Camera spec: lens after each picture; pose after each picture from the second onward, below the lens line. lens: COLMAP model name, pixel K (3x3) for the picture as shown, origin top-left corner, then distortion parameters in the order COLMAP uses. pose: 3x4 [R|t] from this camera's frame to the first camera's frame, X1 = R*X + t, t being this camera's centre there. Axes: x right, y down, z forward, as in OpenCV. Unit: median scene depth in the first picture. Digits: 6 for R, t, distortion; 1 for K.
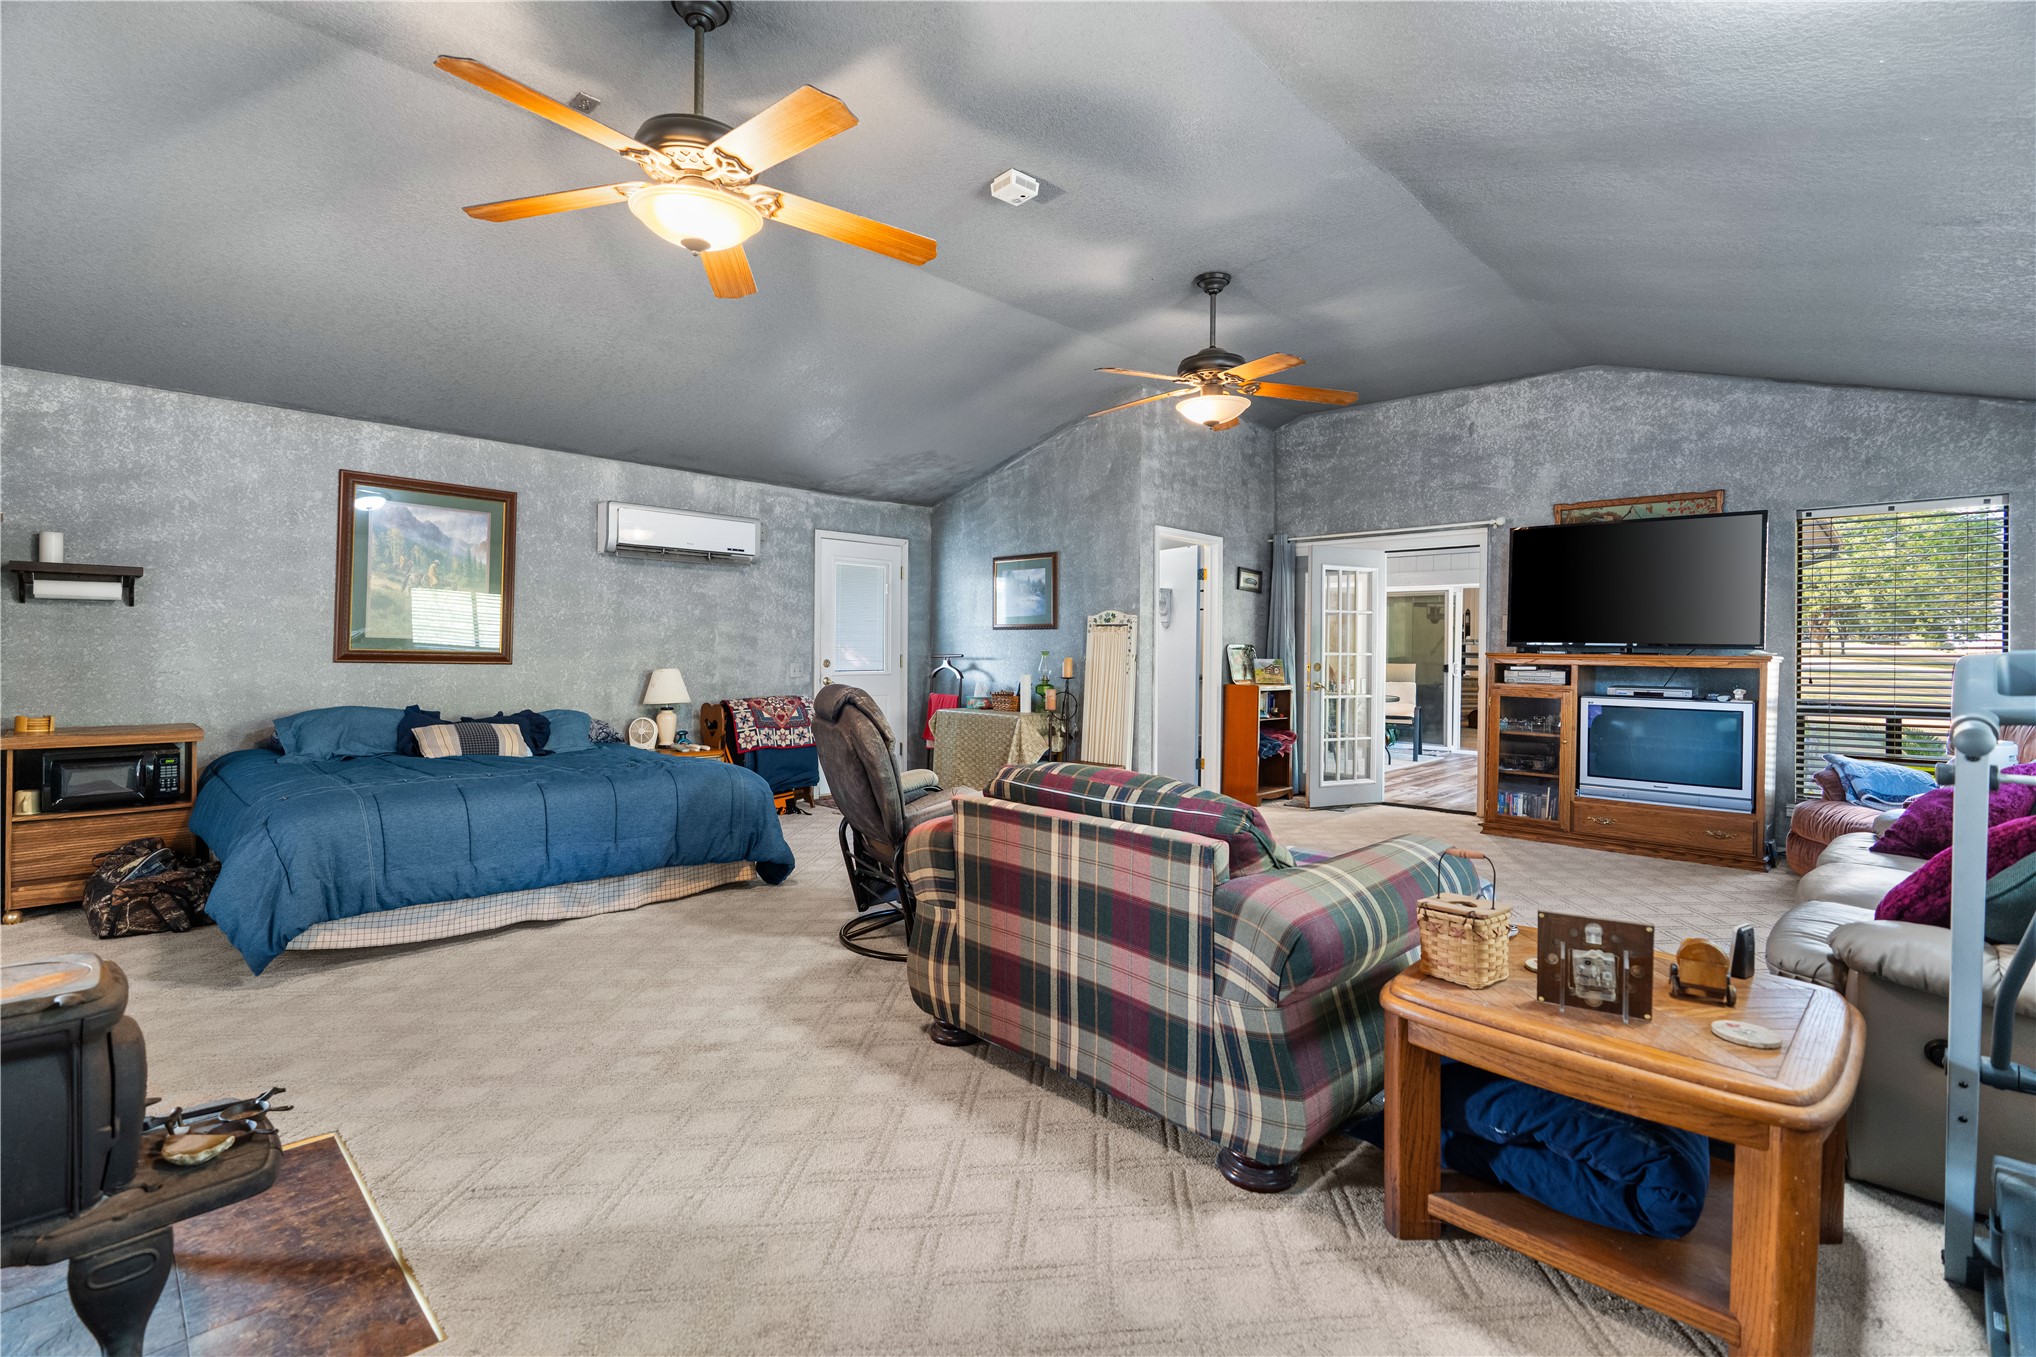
lens RADIAL K [[926.2, 0, 1015.3], [0, 926.2, 651.3], [0, 0, 1]] dist [-0.014204, 0.004742]
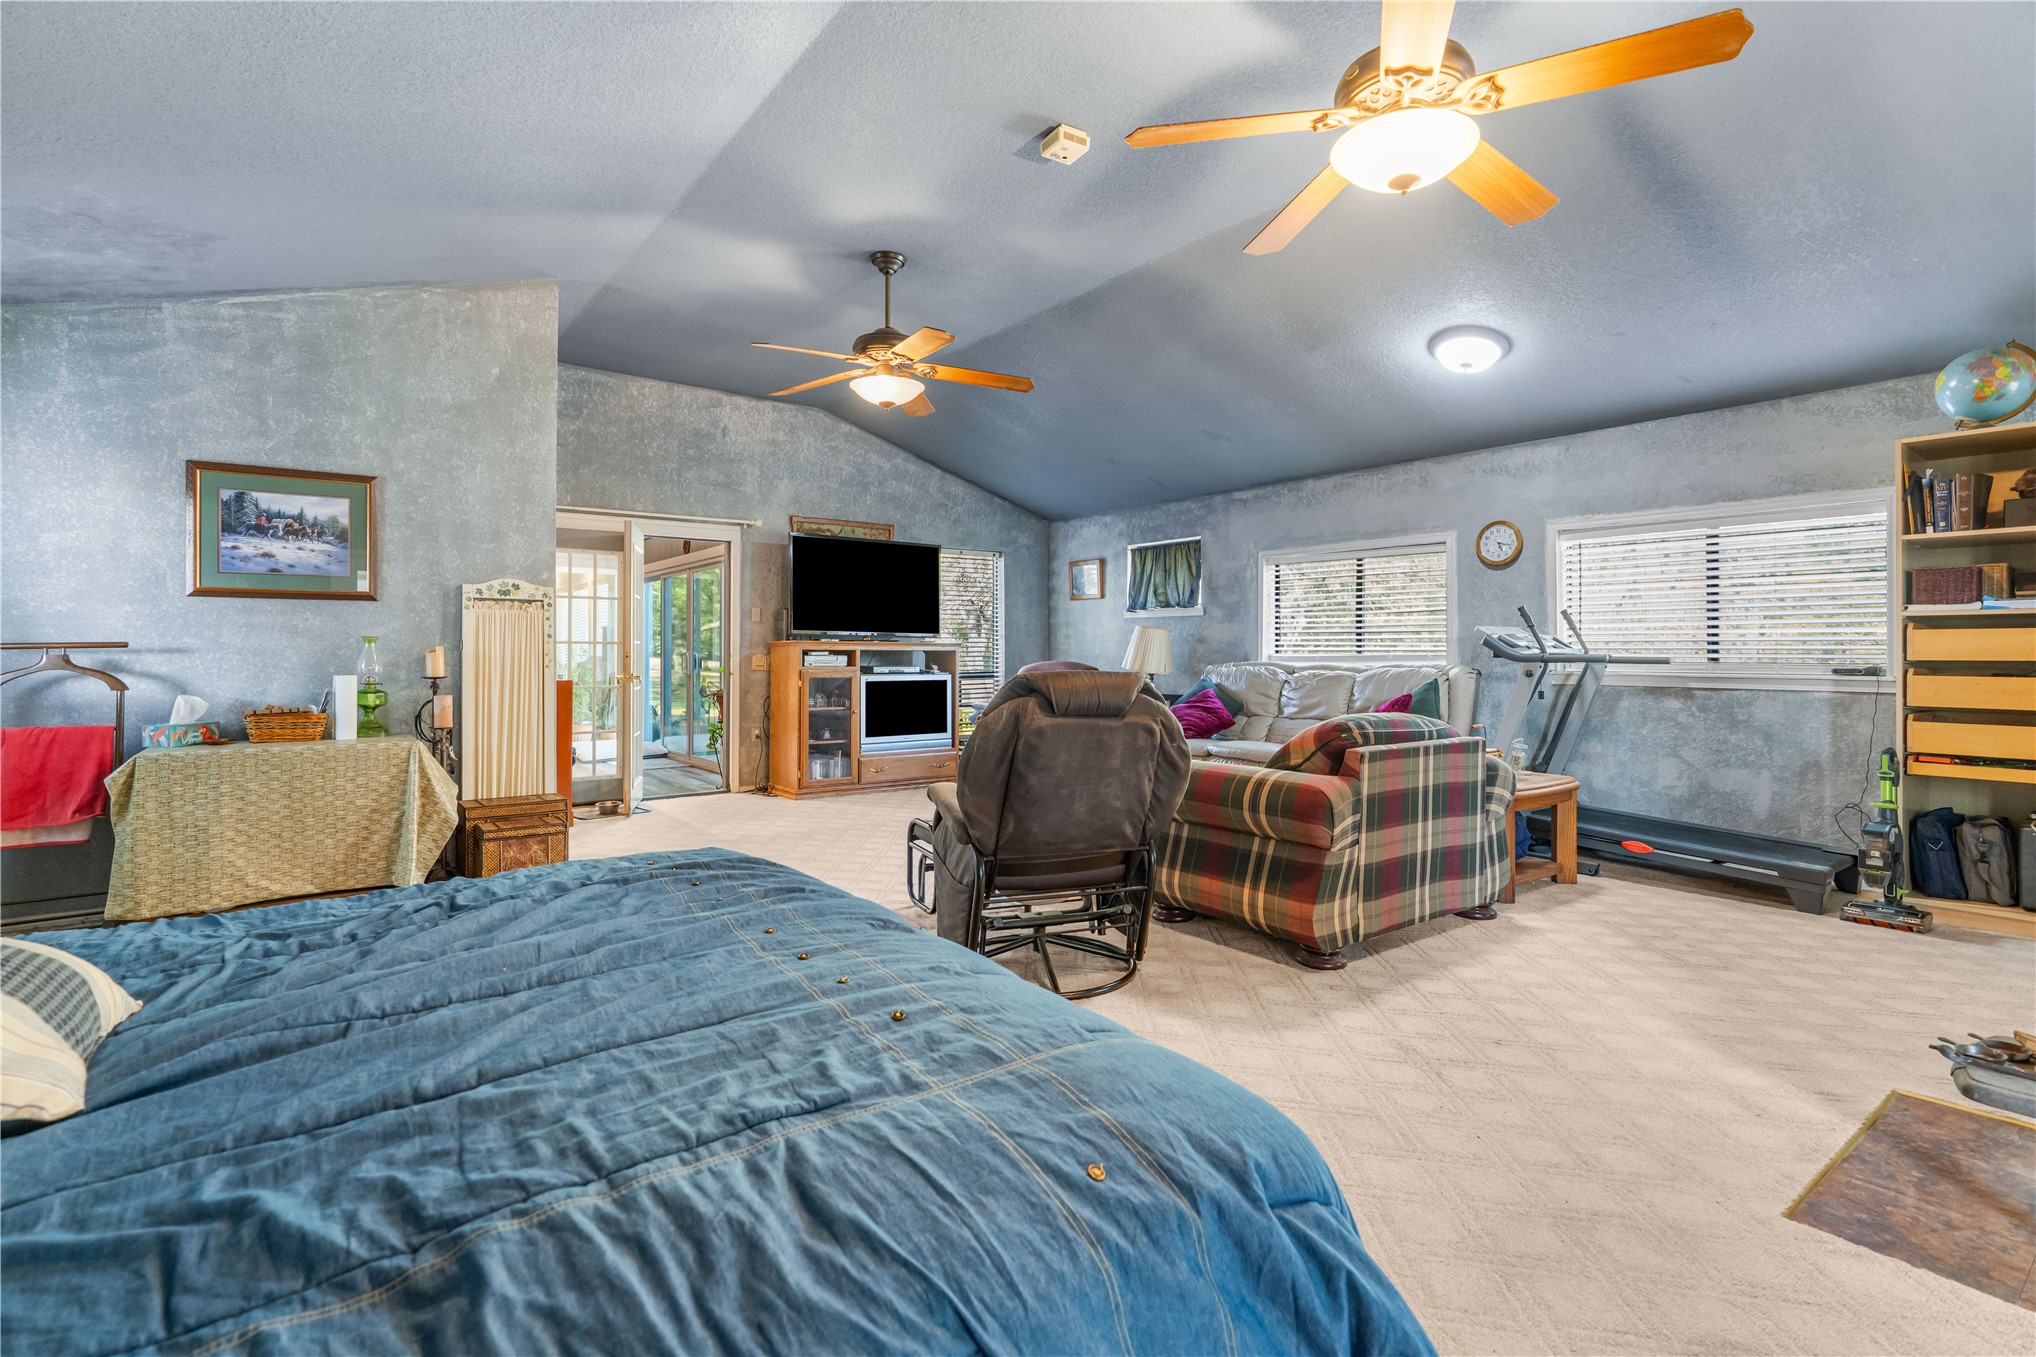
lens RADIAL K [[948.6, 0, 1016.8], [0, 948.6, 646.2], [0, 0, 1]] dist [-0.013772, 0.004795]
pose [[0.152854, -0.001385, 0.988248, -0.643939], [0.003383, 0.999994, 0.000878, 0.009122], [-0.988243, 0.003209, 0.152858, 0.598016]]
